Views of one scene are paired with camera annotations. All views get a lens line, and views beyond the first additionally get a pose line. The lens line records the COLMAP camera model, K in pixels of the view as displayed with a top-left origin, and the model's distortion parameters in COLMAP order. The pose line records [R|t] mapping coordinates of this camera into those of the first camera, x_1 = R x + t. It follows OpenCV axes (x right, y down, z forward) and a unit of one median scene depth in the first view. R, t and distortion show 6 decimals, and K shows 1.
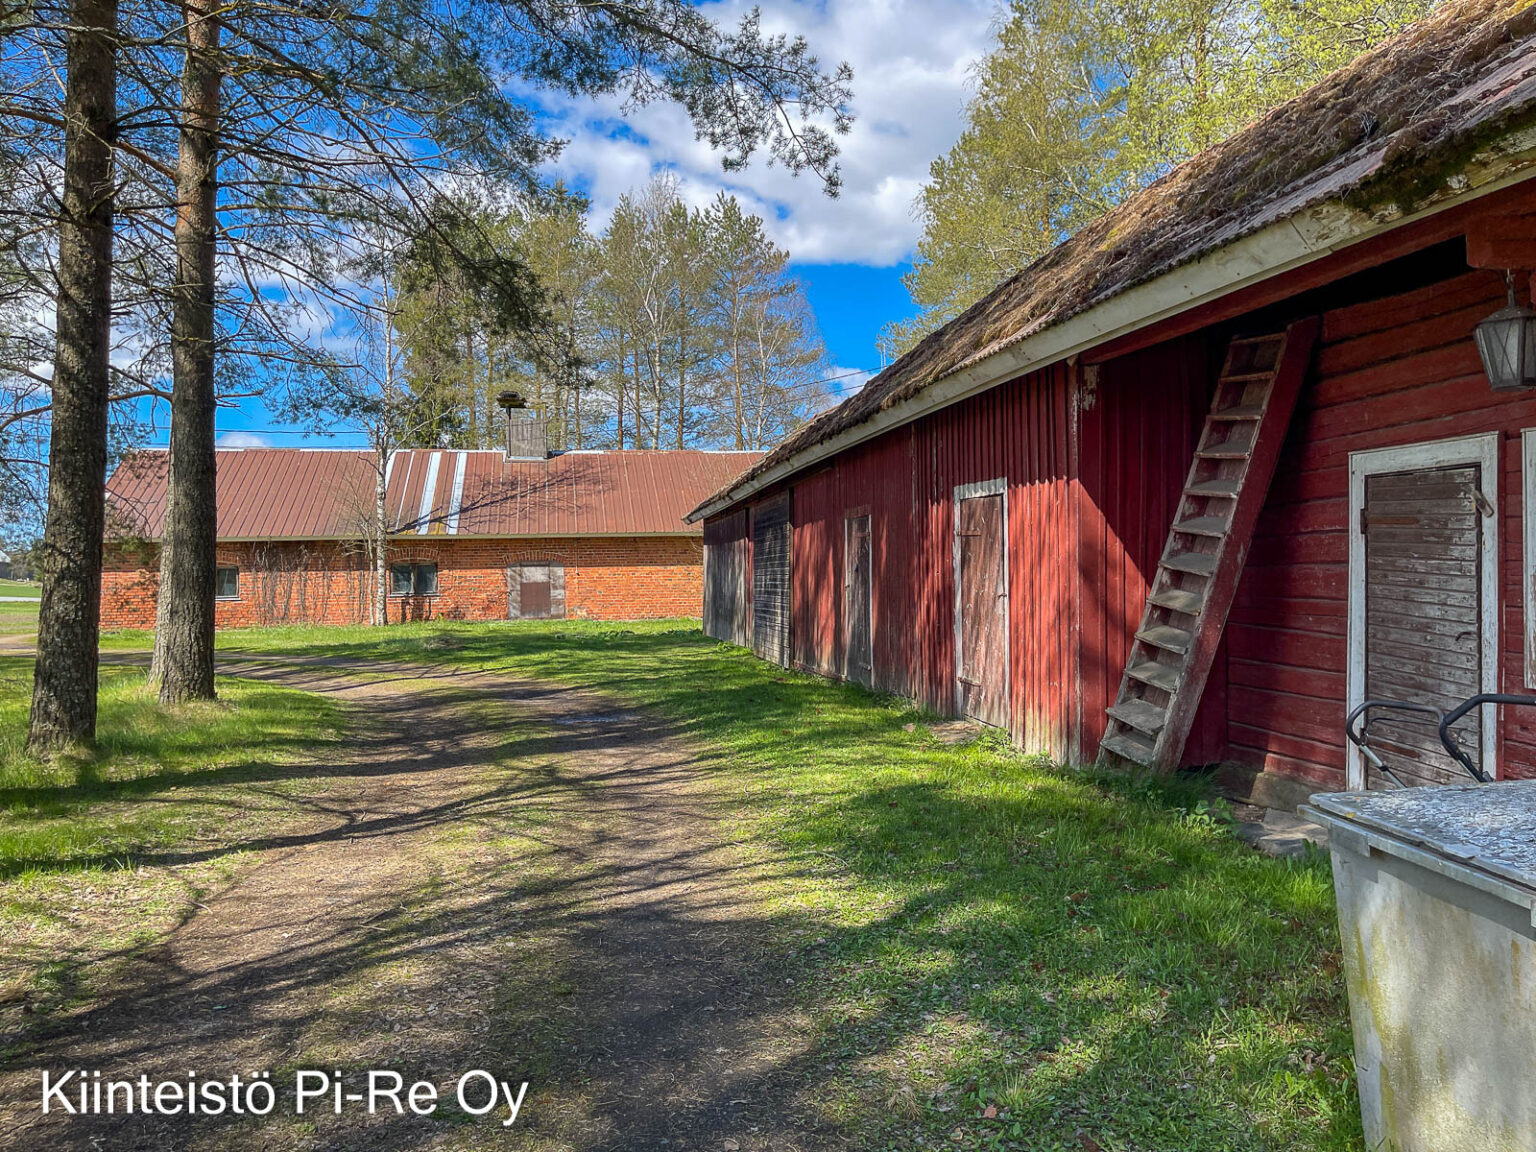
lens RADIAL K [[1117.2, 0, 768.0], [0, 1117.2, 576.0], [0, 0, 1]] dist [-0.001067, -0.000160]
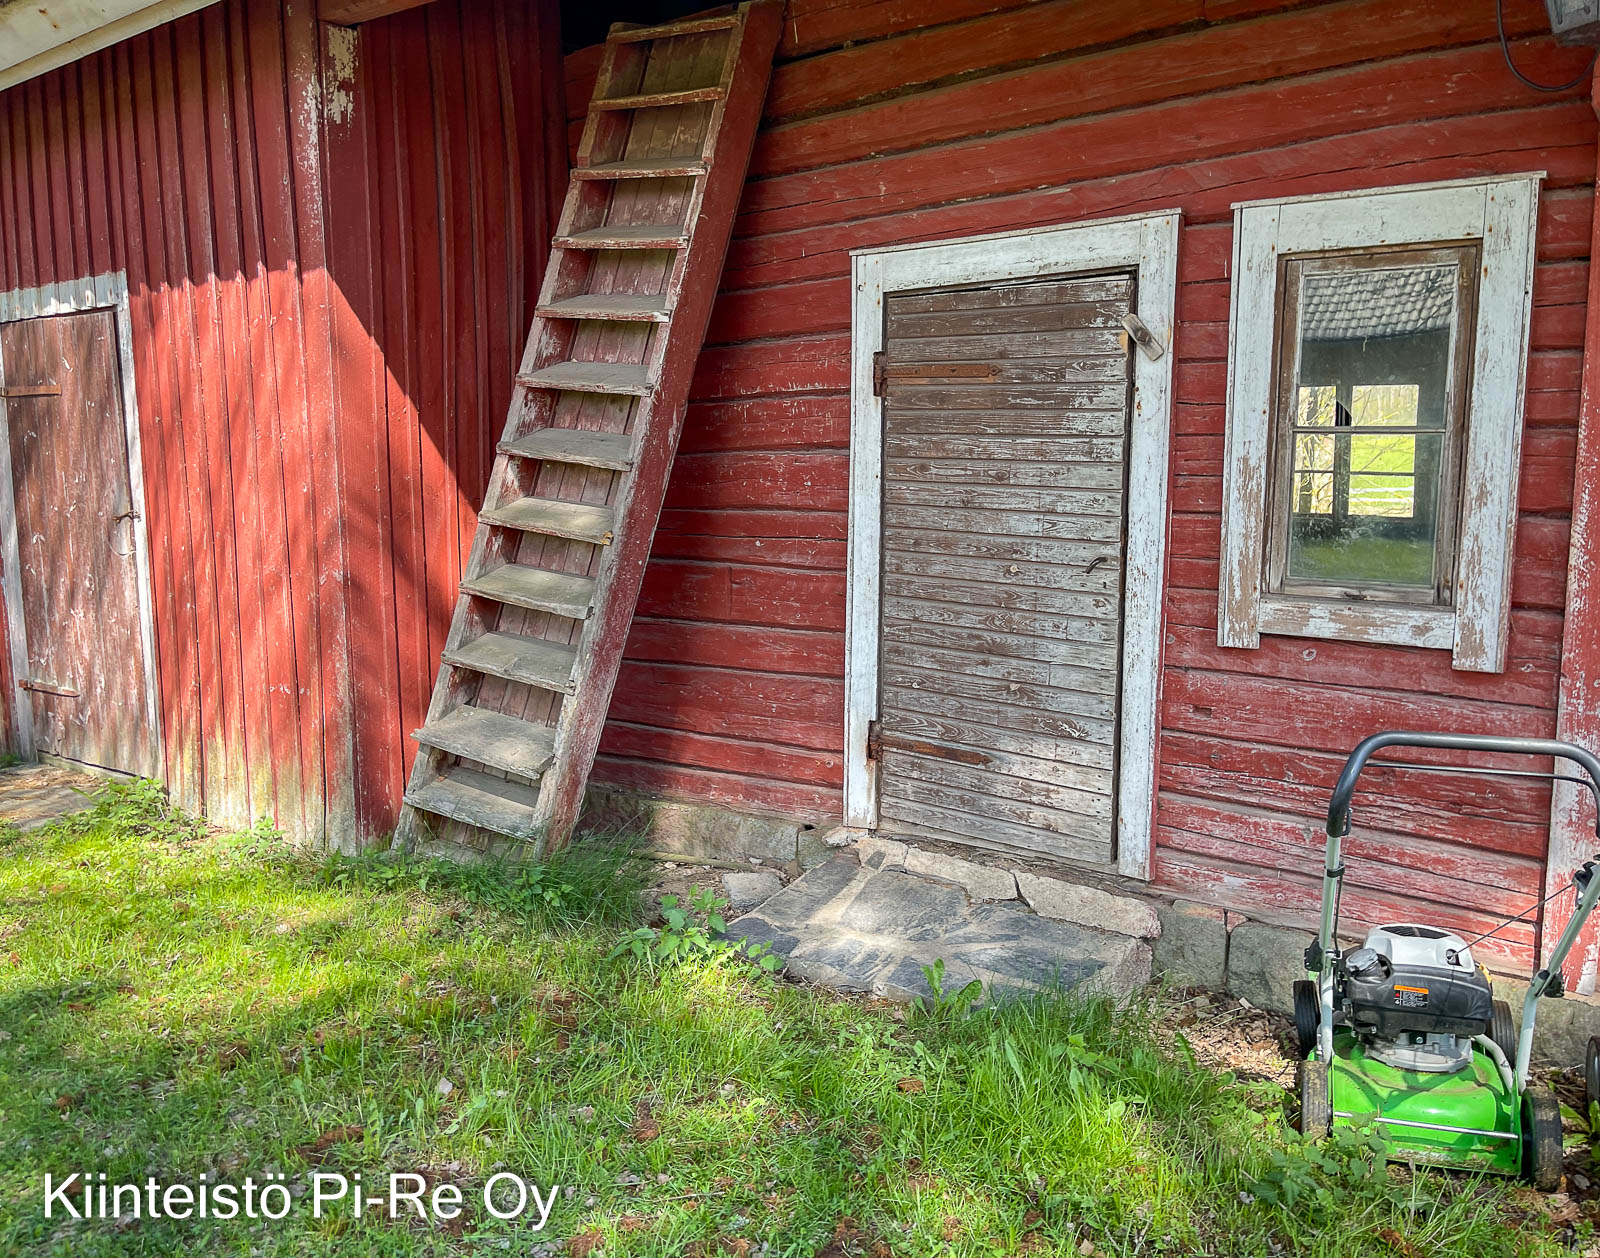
lens RADIAL K [[1301.4, 0, 859.5], [0, 1301.4, 638.4], [0, 0, 1]] dist [0.048967, -0.059758]
pose [[0.703597, -0.085136, 0.705480, 0.029700], [0.007527, 0.993634, 0.112403, 0.011291], [-0.710559, -0.073776, 0.699759, 0.490123]]
